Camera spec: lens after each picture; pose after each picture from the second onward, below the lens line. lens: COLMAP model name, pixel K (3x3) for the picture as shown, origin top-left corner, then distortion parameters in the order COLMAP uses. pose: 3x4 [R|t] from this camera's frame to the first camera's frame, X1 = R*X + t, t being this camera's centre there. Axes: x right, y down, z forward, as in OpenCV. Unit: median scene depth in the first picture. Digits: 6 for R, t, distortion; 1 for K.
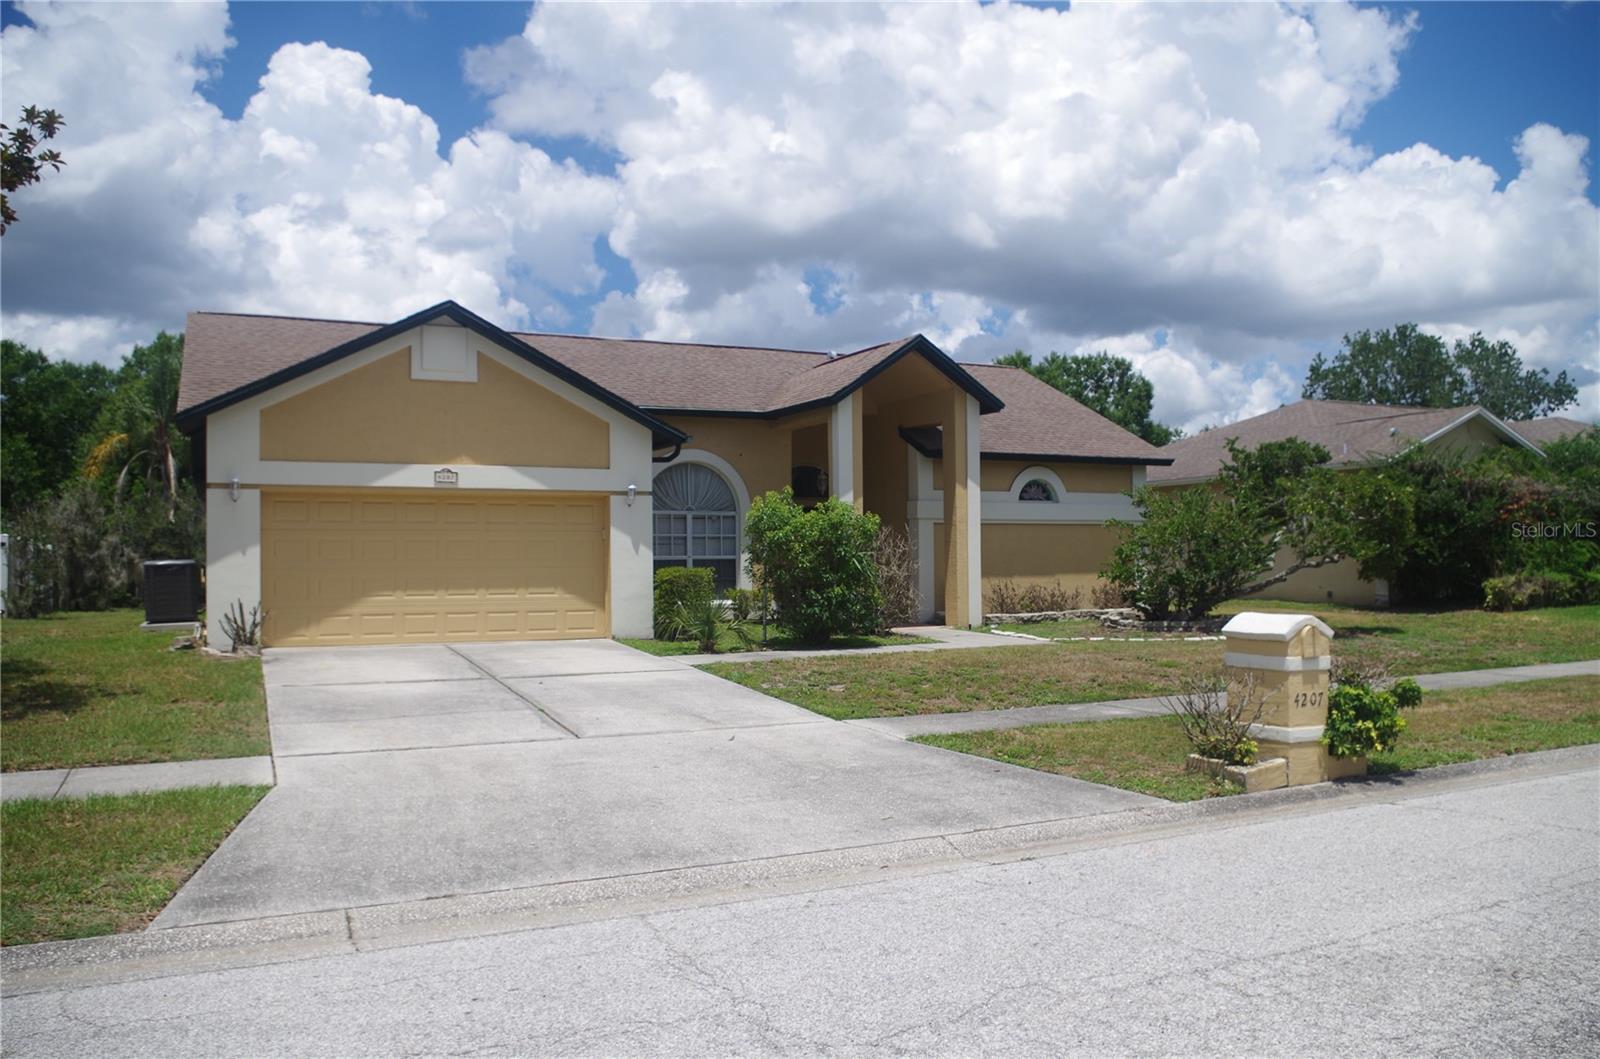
lens RADIAL K [[1278.9, 0, 800.0], [0, 1278.9, 529.5], [0, 0, 1]] dist [0.062666, 0.001684]
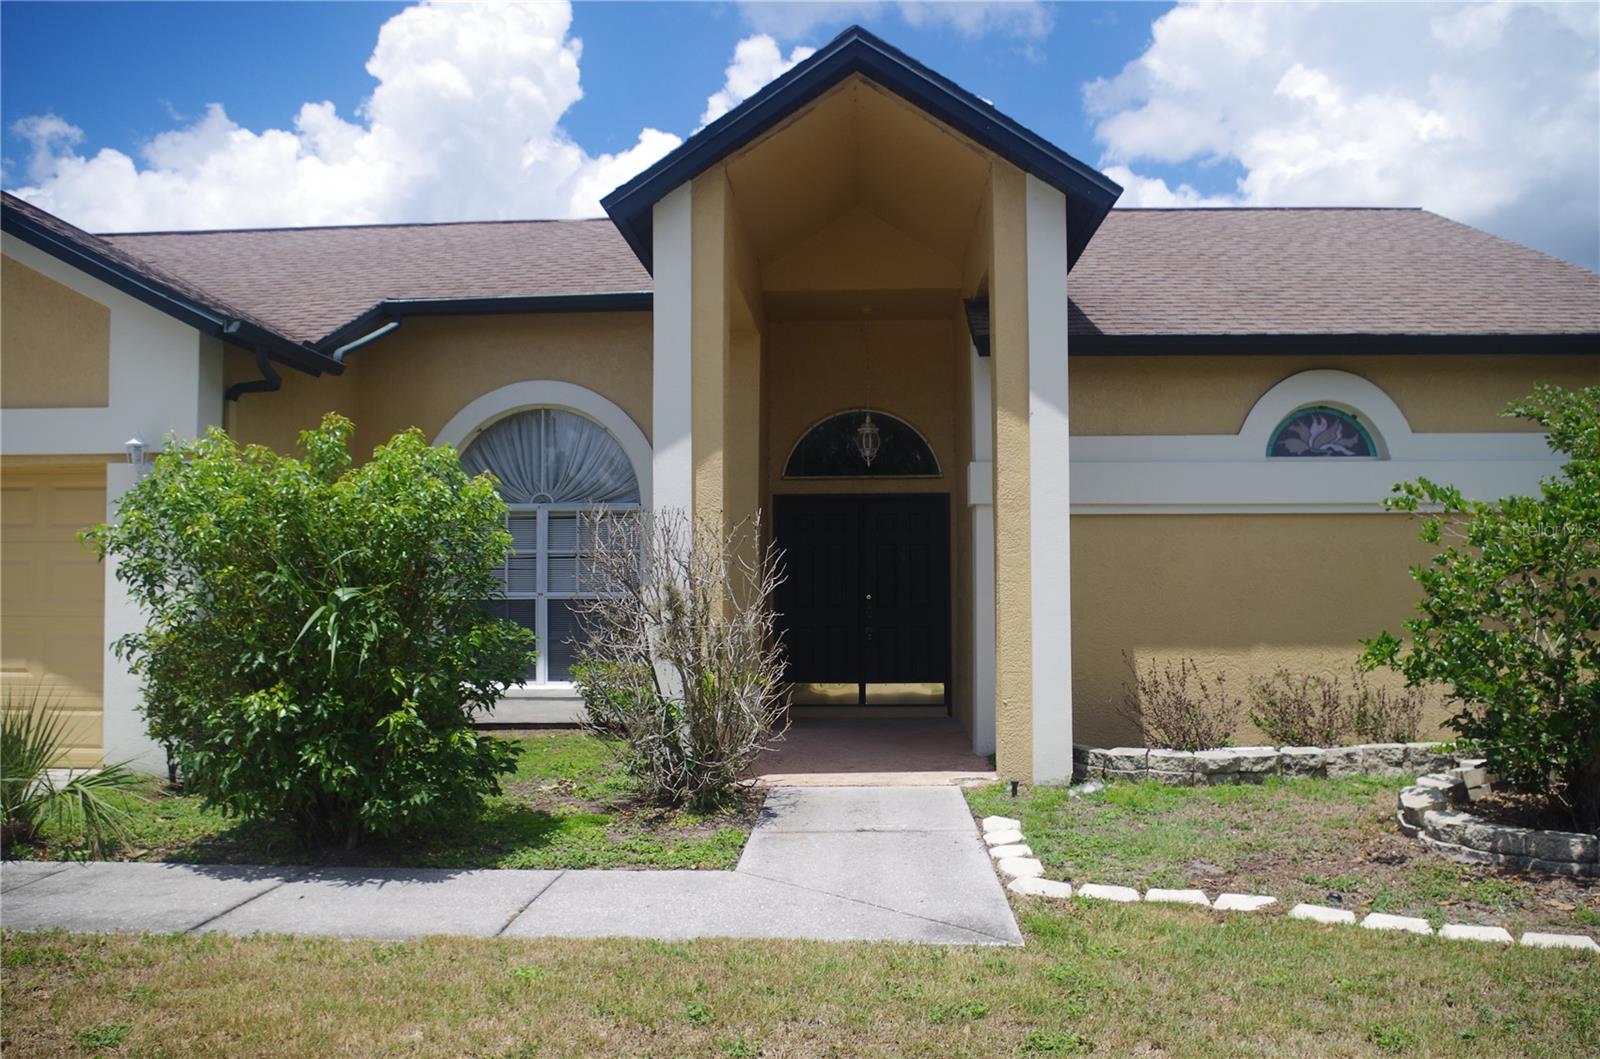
lens RADIAL K [[1247.2, 0, 803.2], [0, 1247.2, 545.4], [0, 0, 1]] dist [-0.090218, 0.044754]
pose [[0.871540, -0.013391, -0.490142, 0.230660], [0.009955, 0.999904, -0.009616, 0.007440], [0.490224, 0.003502, 0.871590, 0.589152]]
